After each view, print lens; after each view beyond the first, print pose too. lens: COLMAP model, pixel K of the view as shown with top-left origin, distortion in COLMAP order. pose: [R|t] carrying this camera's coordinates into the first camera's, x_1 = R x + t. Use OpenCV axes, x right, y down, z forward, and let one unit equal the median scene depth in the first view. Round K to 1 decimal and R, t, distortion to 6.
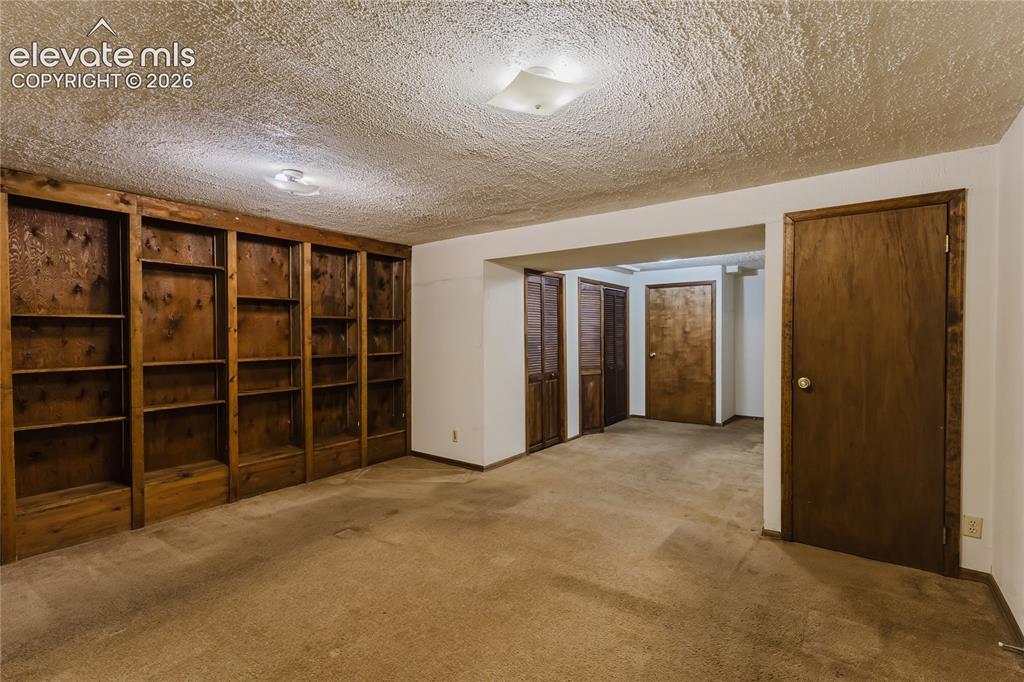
lens RADIAL K [[469.6, 0, 510.7], [0, 469.6, 339.1], [0, 0, 1]] dist [0.002021, 0.000988]
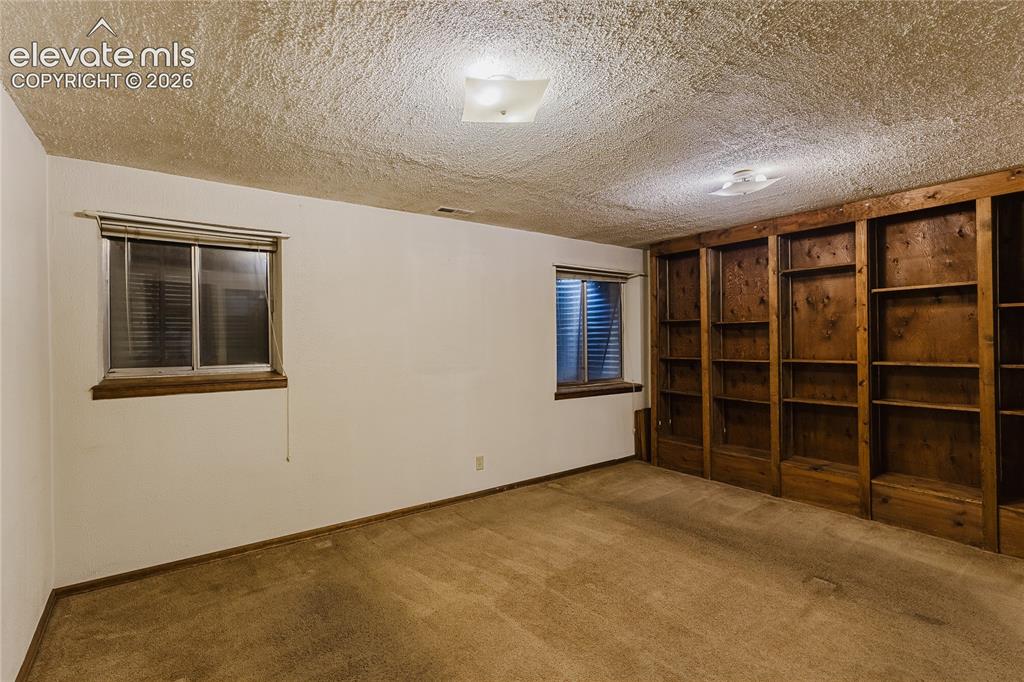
lens RADIAL K [[469.6, 0, 511.1], [0, 469.6, 339.2], [0, 0, 1]] dist [0.002021, 0.000988]
pose [[-0.292991, 0.008198, -0.956080, 0.492092], [0.004047, 0.999965, 0.007334, -0.009789], [0.956107, -0.001721, -0.293014, 0.634245]]
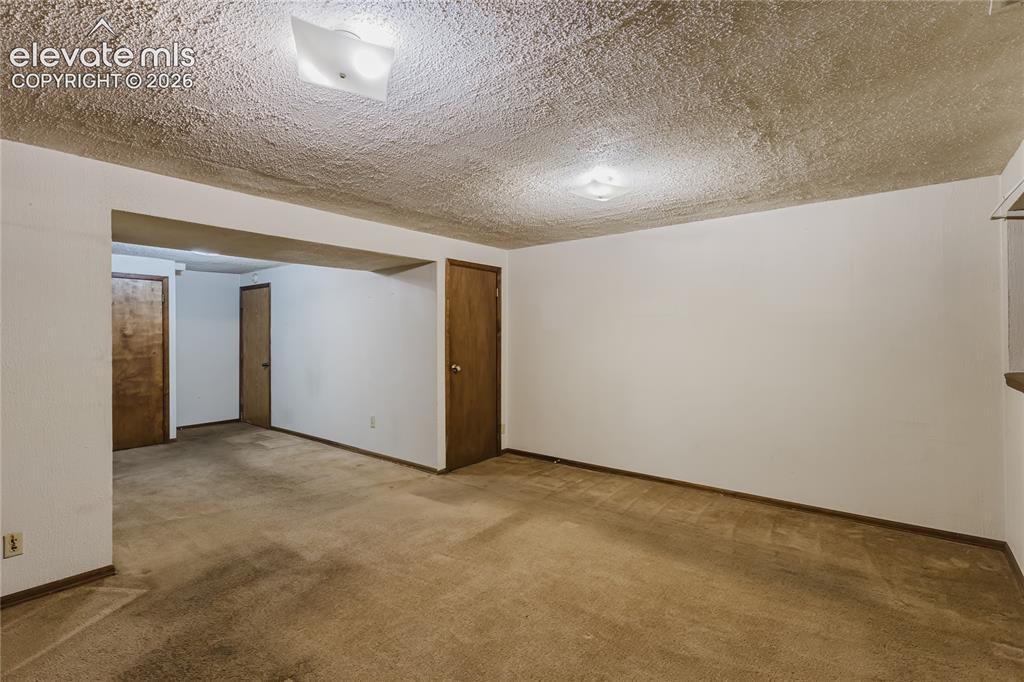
lens RADIAL K [[469.6, 0, 512.4], [0, 469.6, 338.4], [0, 0, 1]] dist [0.002021, 0.000988]
pose [[0.041699, -0.000981, 0.999130, -0.776808], [0.013182, 0.999913, 0.000432, -0.003396], [-0.999043, 0.013153, 0.041708, 0.603709]]
